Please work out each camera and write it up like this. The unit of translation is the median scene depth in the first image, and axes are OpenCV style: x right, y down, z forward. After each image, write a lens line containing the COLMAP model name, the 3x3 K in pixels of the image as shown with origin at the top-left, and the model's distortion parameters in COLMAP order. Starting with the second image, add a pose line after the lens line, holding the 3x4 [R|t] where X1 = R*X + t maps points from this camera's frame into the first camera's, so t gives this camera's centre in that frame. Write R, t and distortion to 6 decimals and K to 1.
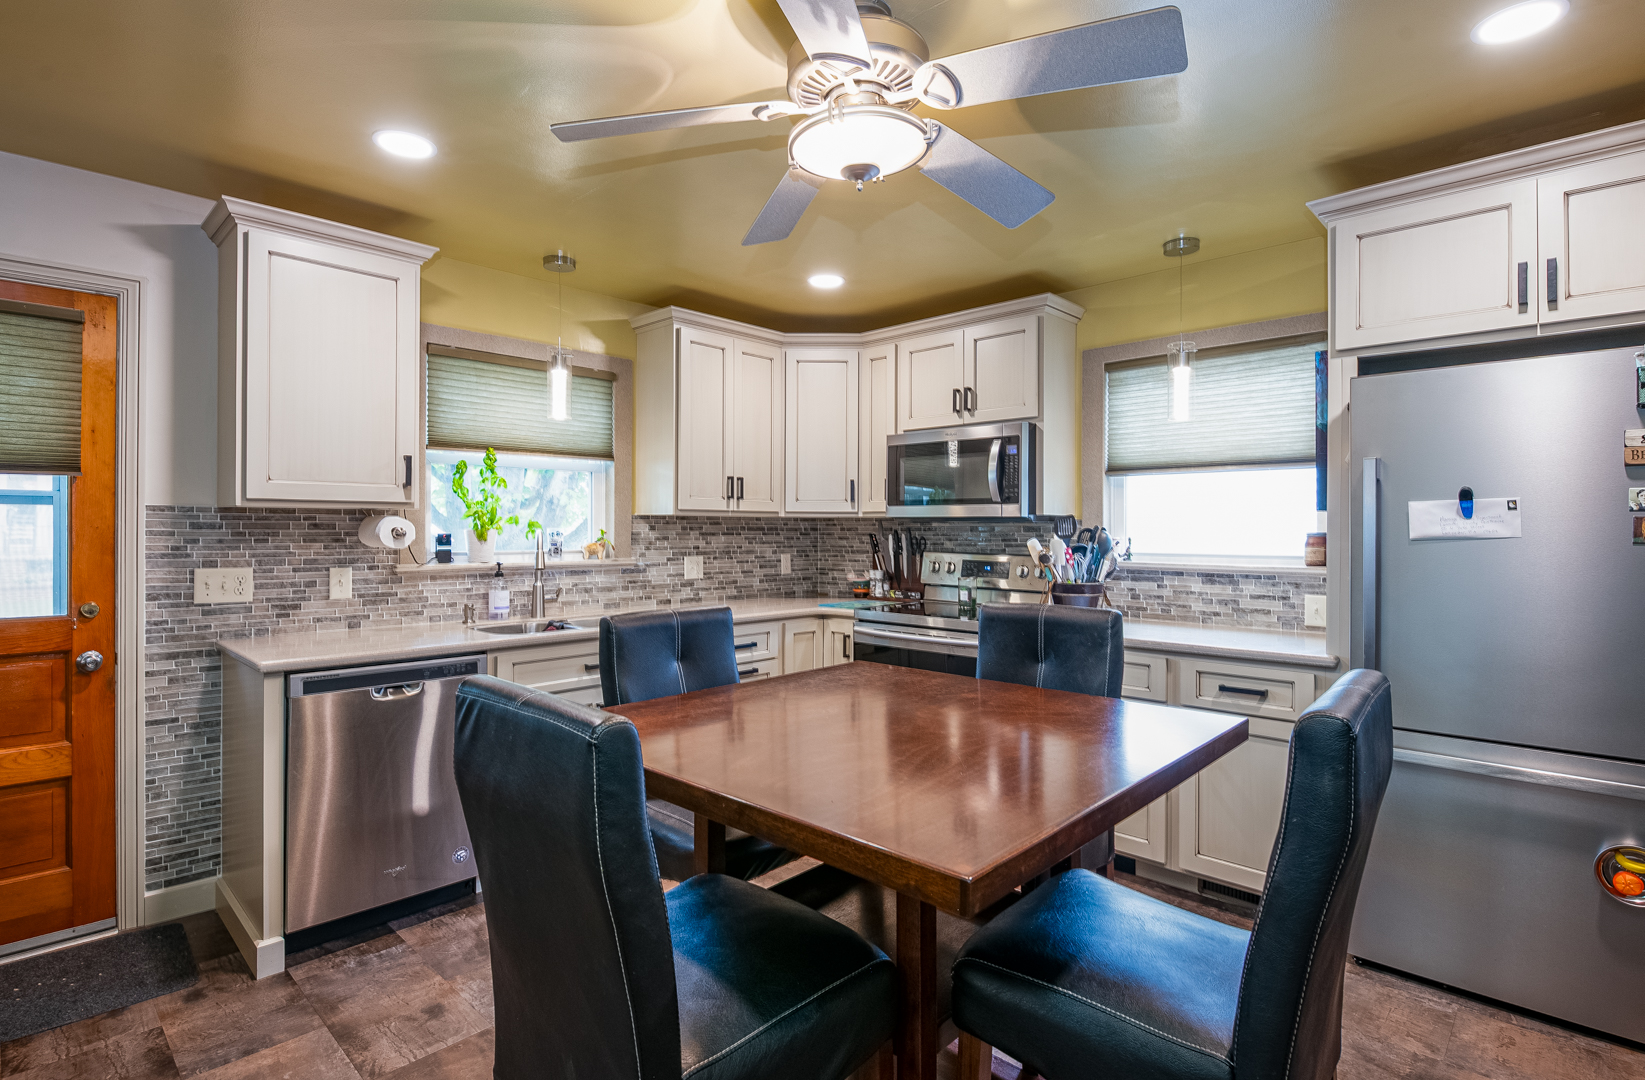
lens RADIAL K [[799.6, 0, 817.1], [0, 799.6, 531.0], [0, 0, 1]] dist [0.004718, 0.000372]
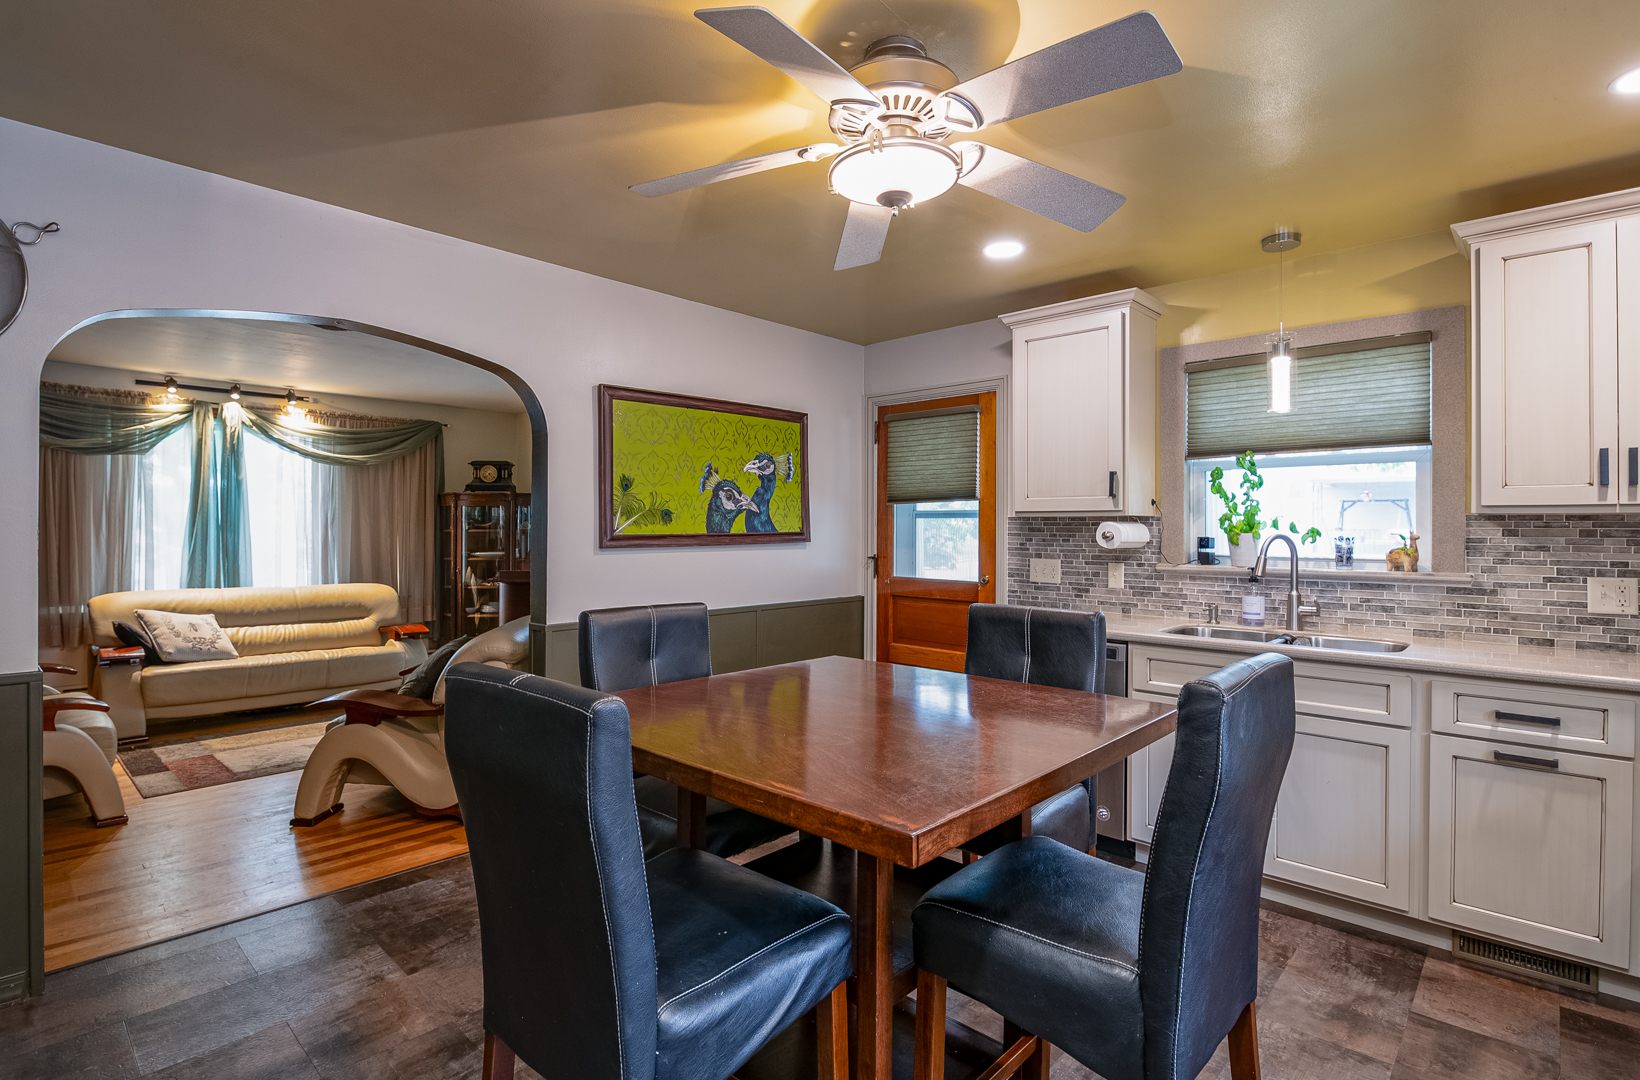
lens RADIAL K [[811.2, 0, 818.5], [0, 811.2, 526.2], [0, 0, 1]] dist [0.001937, -0.008668]
pose [[0.009530, -0.005169, -0.999941, 0.652503], [-0.006529, 0.999965, -0.005231, -0.002270], [0.999933, 0.006579, 0.009496, 0.513328]]
